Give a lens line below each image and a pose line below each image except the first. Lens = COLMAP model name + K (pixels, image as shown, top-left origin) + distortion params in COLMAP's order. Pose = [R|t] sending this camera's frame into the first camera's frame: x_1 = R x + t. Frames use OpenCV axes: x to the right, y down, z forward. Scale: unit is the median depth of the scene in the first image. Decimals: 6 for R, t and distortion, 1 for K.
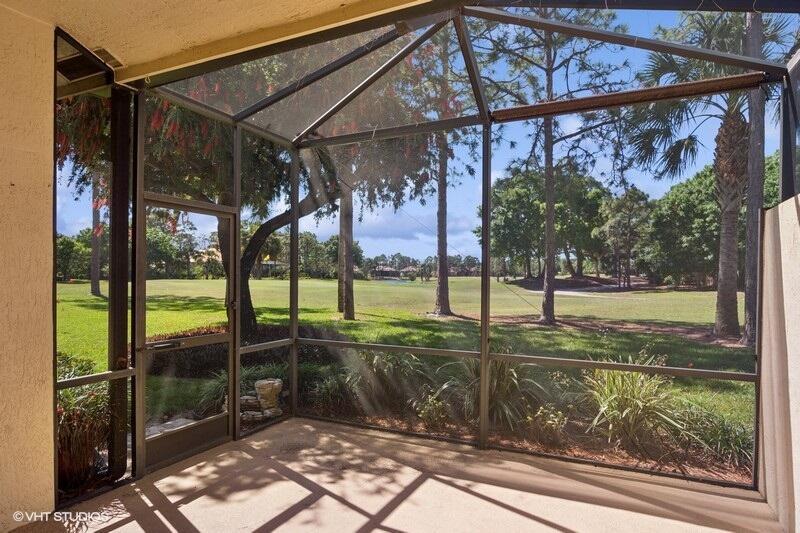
lens RADIAL K [[476.8, 0, 381.6], [0, 476.8, 276.6], [0, 0, 1]] dist [0.003657, -0.001649]
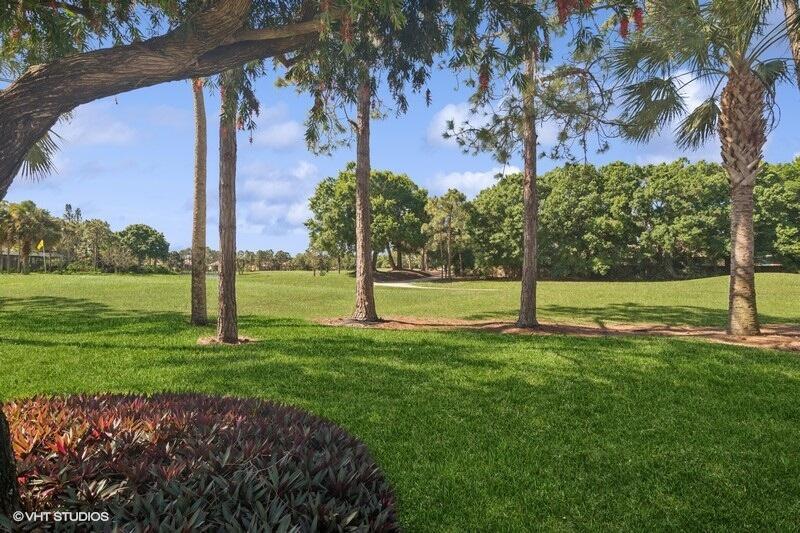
lens RADIAL K [[440.0, 0, 399.5], [0, 440.0, 273.4], [0, 0, 1]] dist [0.005641, -0.003085]
pose [[0.900289, -0.007461, 0.435229, -0.124409], [0.004560, 0.999960, 0.007710, 0.006926], [-0.435270, -0.004957, 0.900287, 0.472854]]
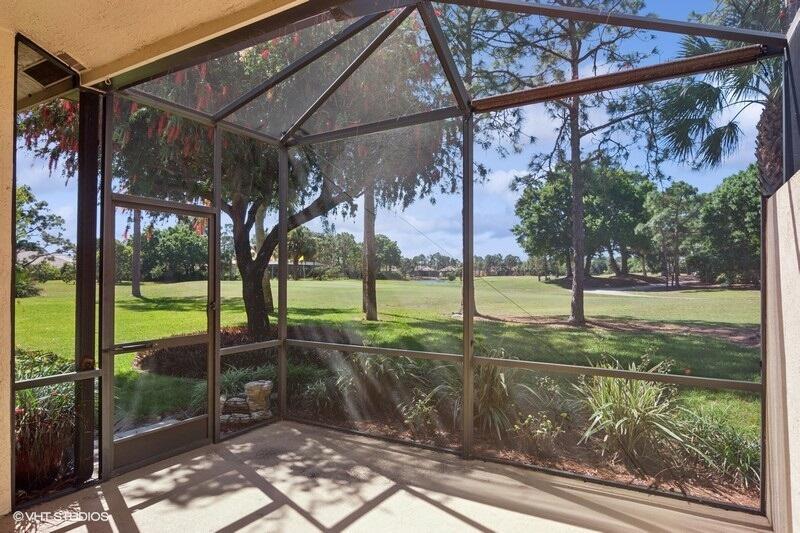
lens RADIAL K [[476.8, 0, 379.8], [0, 476.8, 266.7], [0, 0, 1]] dist [0.003657, -0.001649]
pose [[0.996289, -0.008616, -0.085639, 0.037241], [0.006812, 0.999749, -0.021342, 0.000733], [0.085802, 0.020680, 0.996098, 0.012640]]
